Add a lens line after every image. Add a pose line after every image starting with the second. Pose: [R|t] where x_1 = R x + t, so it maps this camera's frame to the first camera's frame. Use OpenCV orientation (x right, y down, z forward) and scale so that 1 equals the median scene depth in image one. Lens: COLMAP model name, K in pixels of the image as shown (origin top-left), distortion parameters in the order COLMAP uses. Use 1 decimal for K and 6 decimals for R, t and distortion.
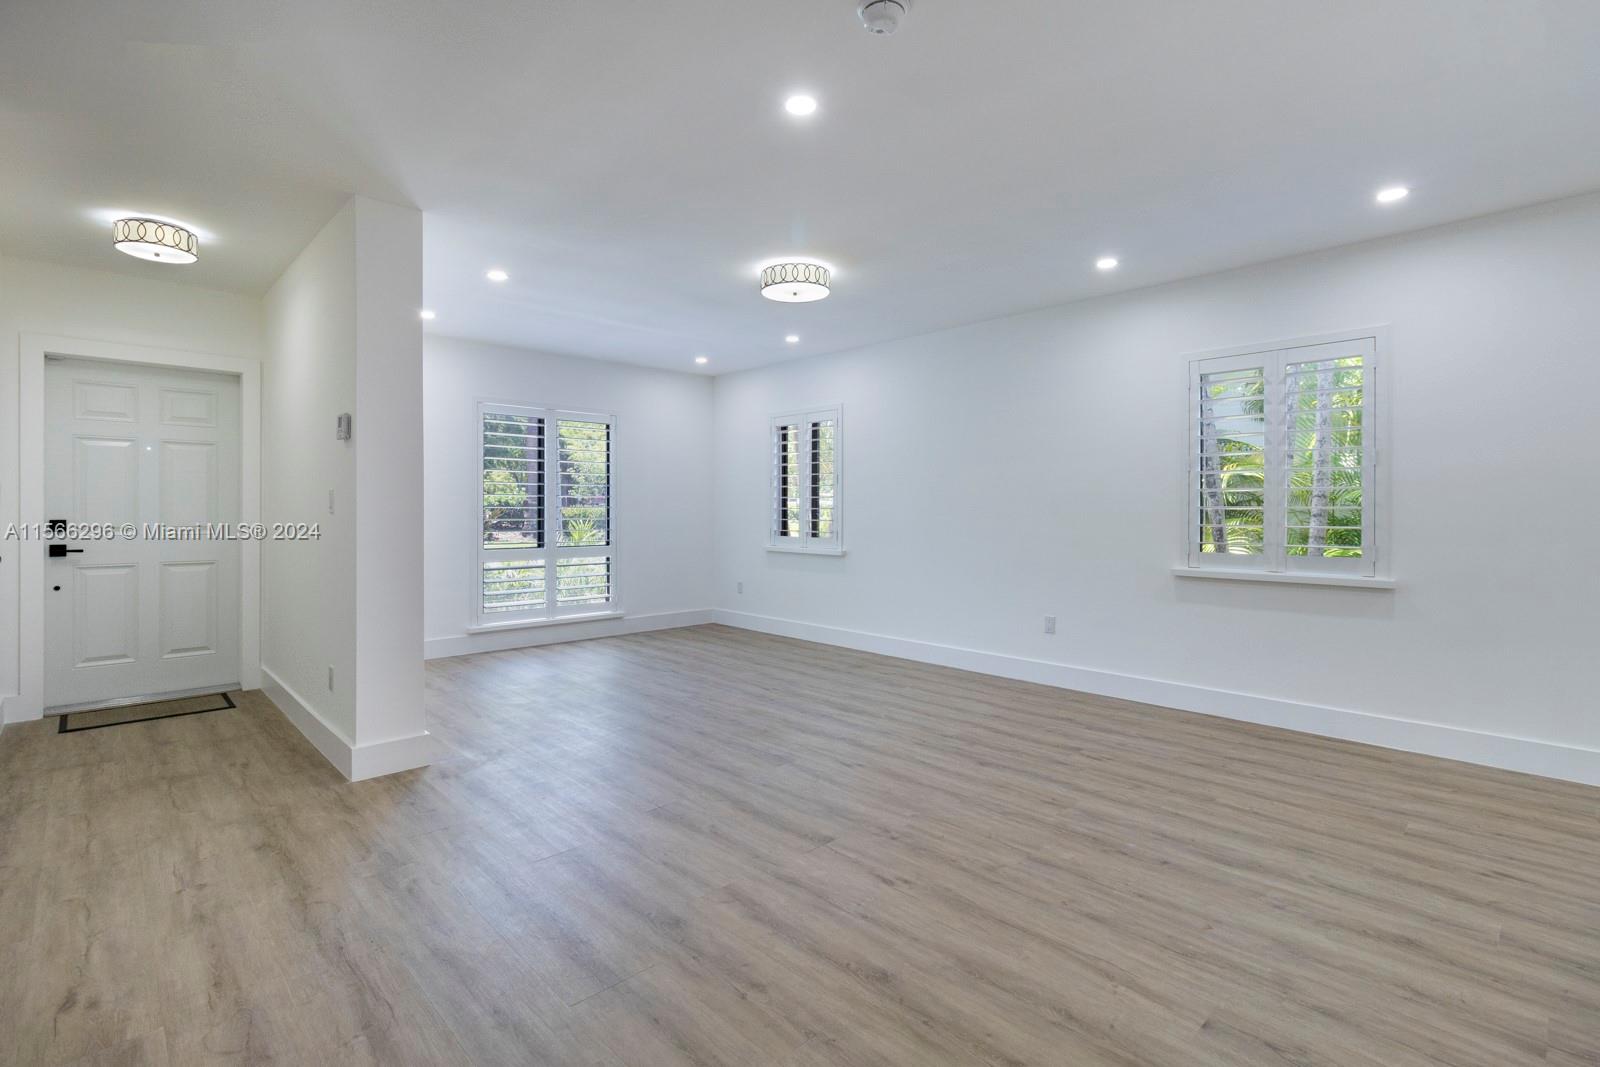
lens RADIAL K [[748.2, 0, 795.2], [0, 748.2, 527.7], [0, 0, 1]] dist [0.001347, 0.000297]
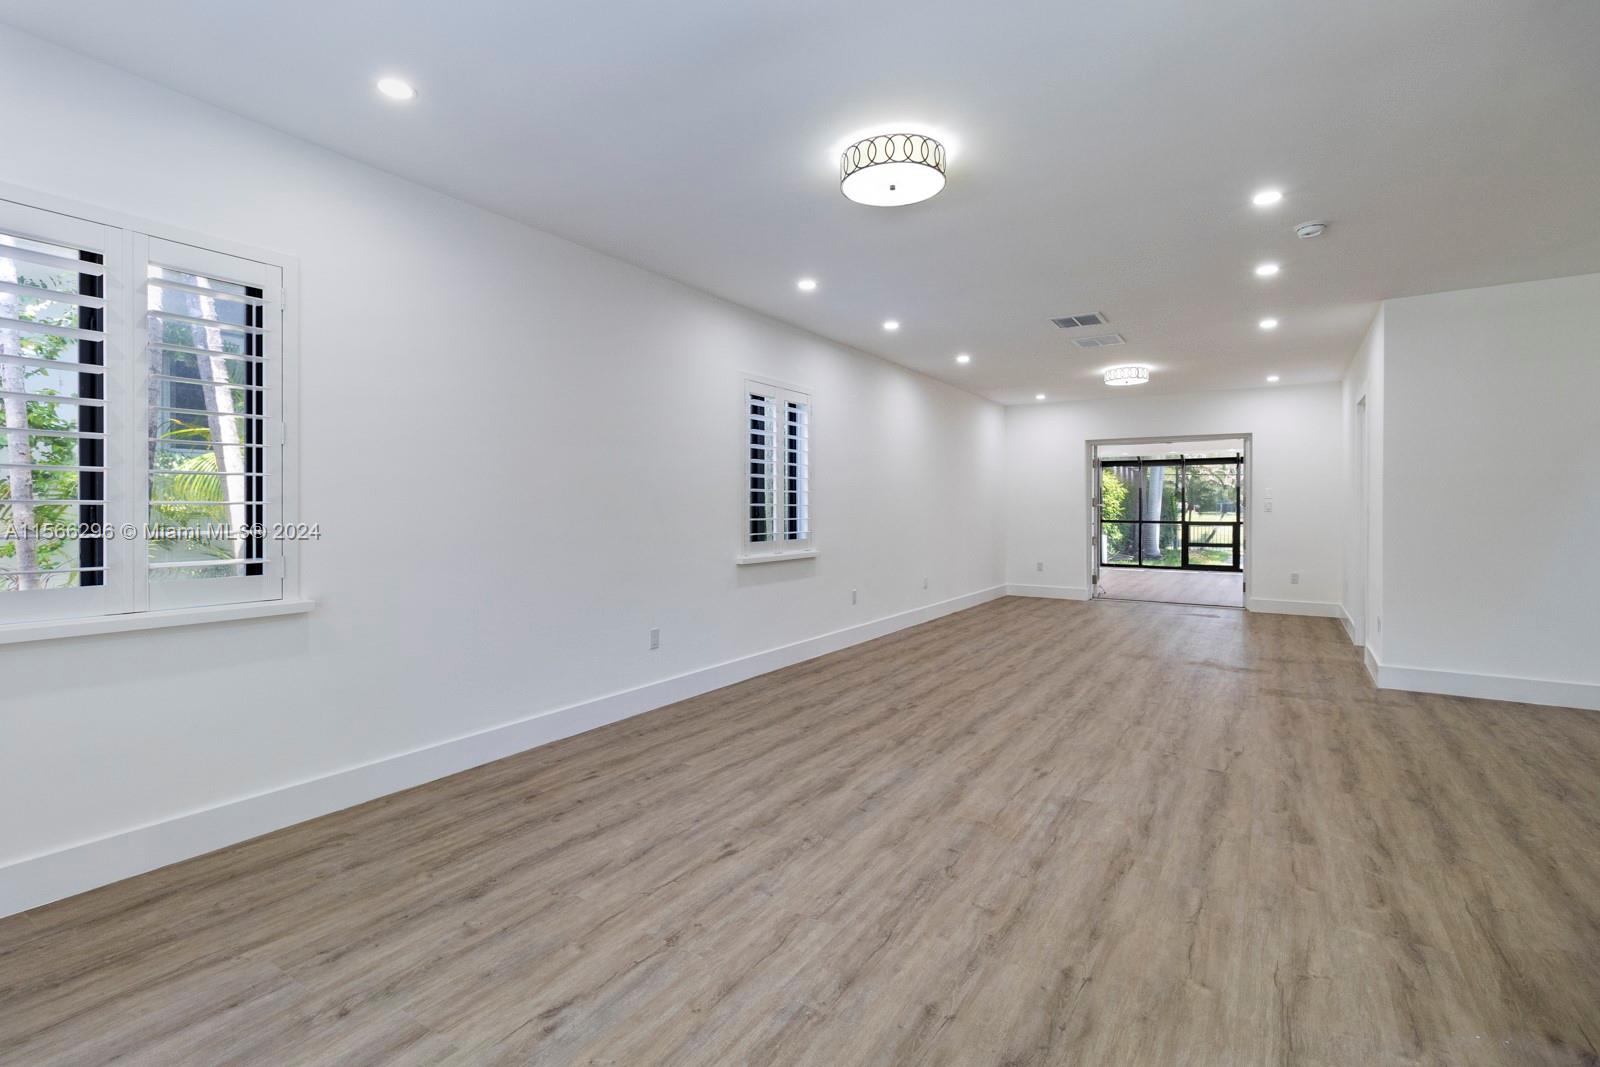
lens RADIAL K [[748.2, 0, 796.6], [0, 748.2, 522.3], [0, 0, 1]] dist [0.001347, 0.000297]
pose [[-0.245006, -0.012966, 0.969435, -0.752906], [0.020656, 0.999614, 0.018590, -0.021209], [-0.969301, 0.024580, -0.244644, 1.511319]]
